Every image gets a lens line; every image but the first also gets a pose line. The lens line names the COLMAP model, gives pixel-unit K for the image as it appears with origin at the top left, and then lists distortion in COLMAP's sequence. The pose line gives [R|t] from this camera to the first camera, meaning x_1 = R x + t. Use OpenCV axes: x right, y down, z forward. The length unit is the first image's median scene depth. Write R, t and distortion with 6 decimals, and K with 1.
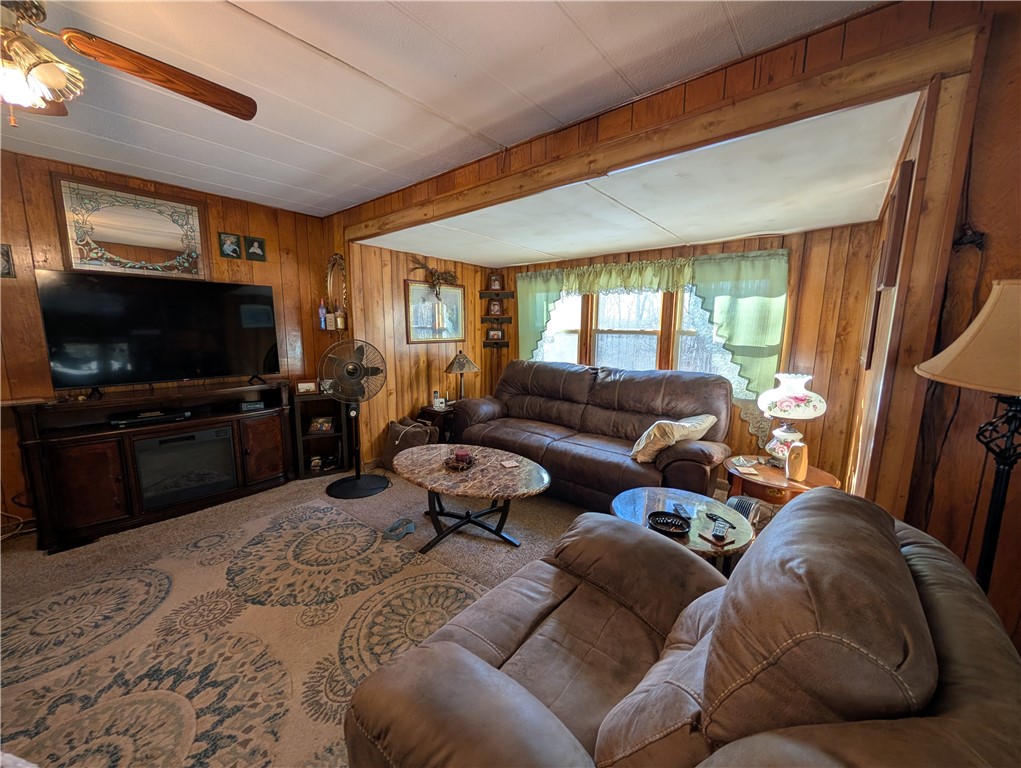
lens RADIAL K [[386.1, 0, 510.8], [0, 386.1, 385.6], [0, 0, 1]] dist [-0.002253, 0.000421]
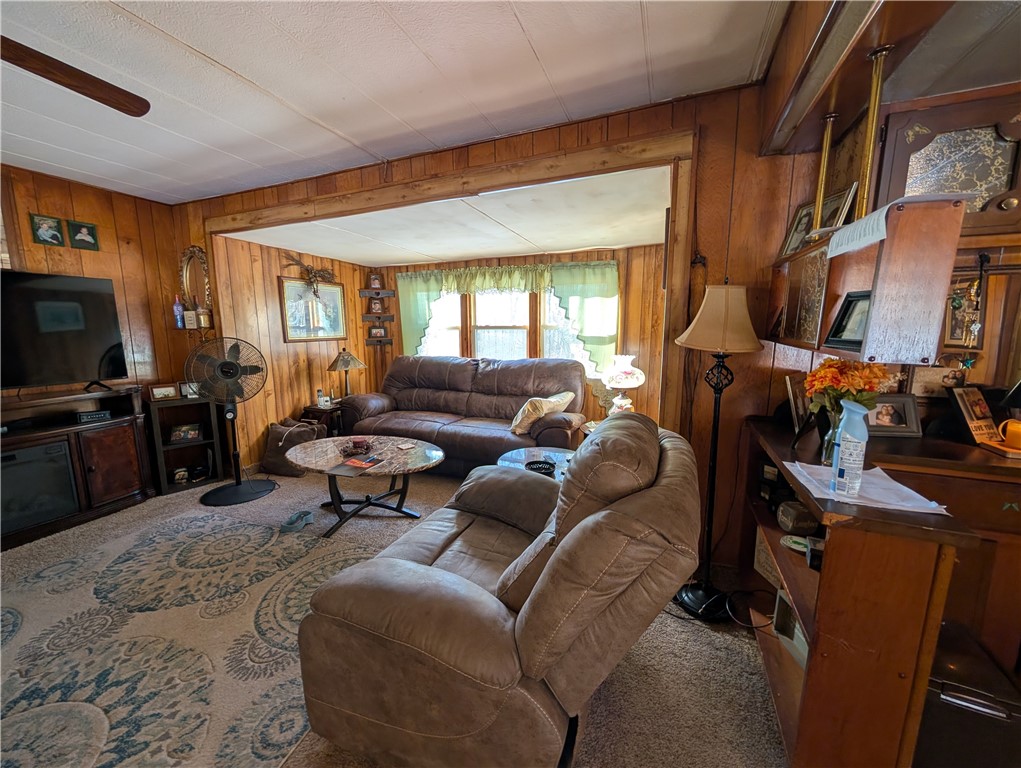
lens RADIAL K [[386.1, 0, 510.2], [0, 386.1, 385.1], [0, 0, 1]] dist [-0.002253, 0.000421]
pose [[0.952123, -0.057041, 0.300347, -0.042366], [0.058280, 0.998289, 0.004842, 0.043571], [-0.300109, 0.012894, 0.953818, -0.146793]]
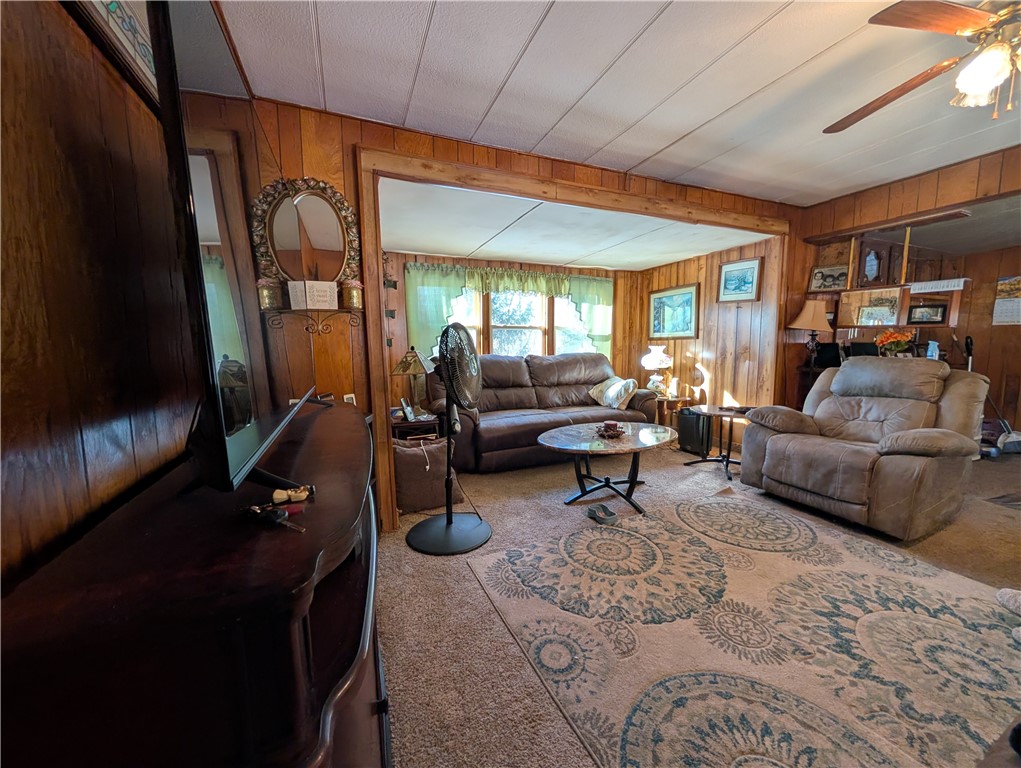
lens RADIAL K [[386.1, 0, 510.3], [0, 386.1, 385.1], [0, 0, 1]] dist [-0.002253, 0.000421]
pose [[0.455598, -0.109405, 0.883437, -1.284549], [0.144587, 0.988335, 0.047830, -0.031794], [-0.878365, 0.105942, 0.466102, 0.752956]]
